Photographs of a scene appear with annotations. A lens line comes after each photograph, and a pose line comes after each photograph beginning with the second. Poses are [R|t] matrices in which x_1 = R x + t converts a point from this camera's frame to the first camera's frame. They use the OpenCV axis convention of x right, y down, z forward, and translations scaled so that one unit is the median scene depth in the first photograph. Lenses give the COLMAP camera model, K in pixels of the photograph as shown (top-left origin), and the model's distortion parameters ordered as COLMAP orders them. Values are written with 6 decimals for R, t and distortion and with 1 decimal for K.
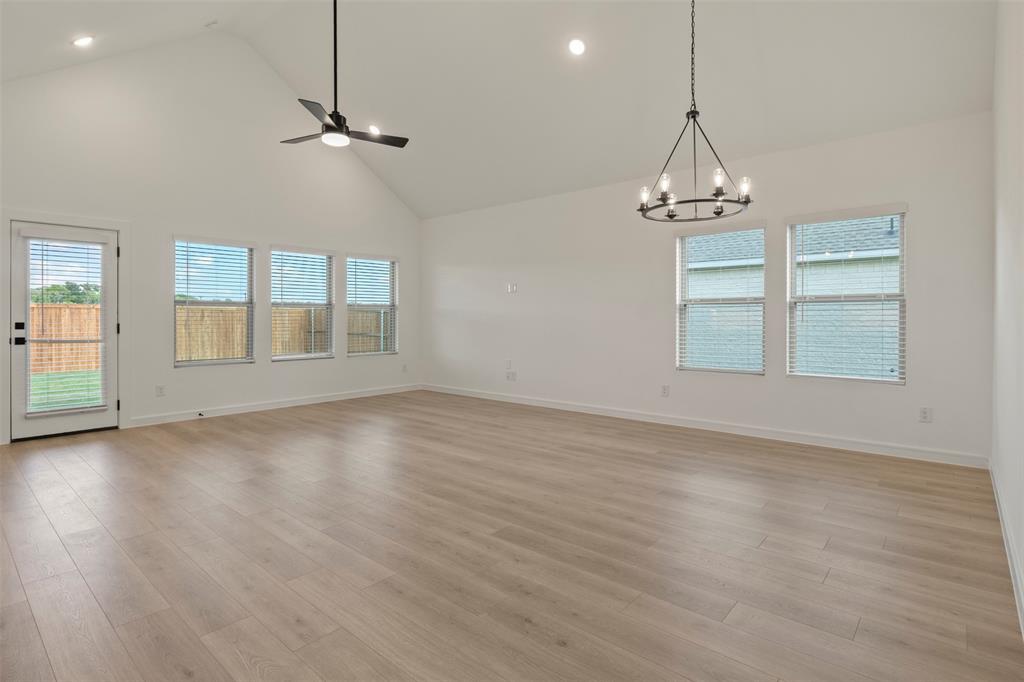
lens RADIAL K [[514.3, 0, 513.6], [0, 514.3, 318.8], [0, 0, 1]] dist [0.001794, 0.000072]
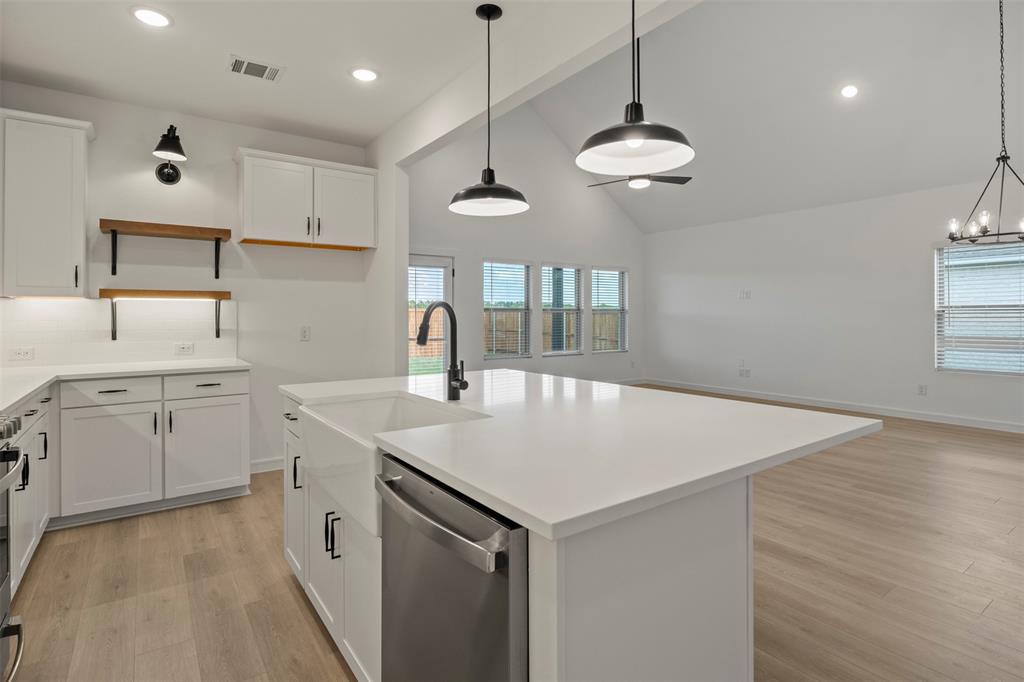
lens RADIAL K [[519.2, 0, 512.2], [0, 519.2, 315.5], [0, 0, 1]] dist [-0.002579, -0.001157]
pose [[0.973161, -0.000885, -0.230125, -0.290680], [0.000502, 0.999998, -0.001721, -0.015740], [0.230126, 0.001559, 0.973160, -0.263391]]
